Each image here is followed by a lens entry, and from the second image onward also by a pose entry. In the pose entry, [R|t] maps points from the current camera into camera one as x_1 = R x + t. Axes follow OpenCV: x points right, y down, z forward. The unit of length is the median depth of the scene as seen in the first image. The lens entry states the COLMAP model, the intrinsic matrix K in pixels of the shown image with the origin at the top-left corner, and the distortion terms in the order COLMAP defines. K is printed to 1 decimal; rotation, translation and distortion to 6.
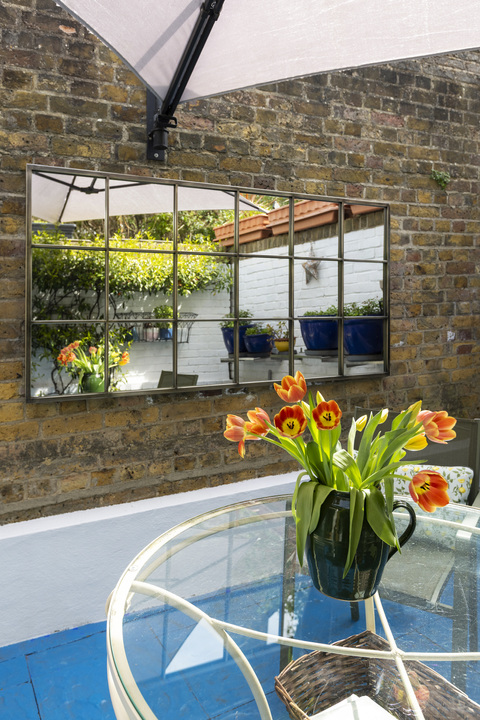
lens RADIAL K [[521.2, 0, 240.8], [0, 521.2, 315.7], [0, 0, 1]] dist [-0.001113, -0.000794]
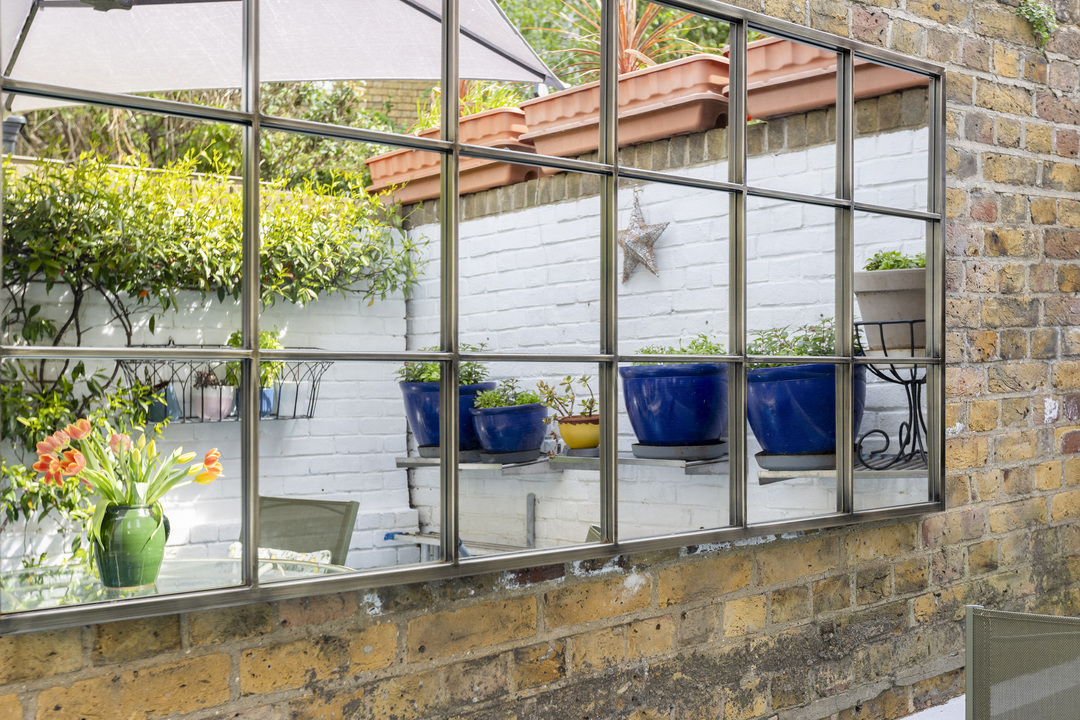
lens RADIAL K [[1105.6, 0, 537.4], [0, 1105.6, 381.2], [0, 0, 1]] dist [-0.000276, 0.009309]
pose [[0.975813, 0.009691, 0.218393, -0.182635], [-0.012405, 0.999862, 0.011059, 0.012376], [-0.218255, -0.013501, 0.975798, 0.248940]]
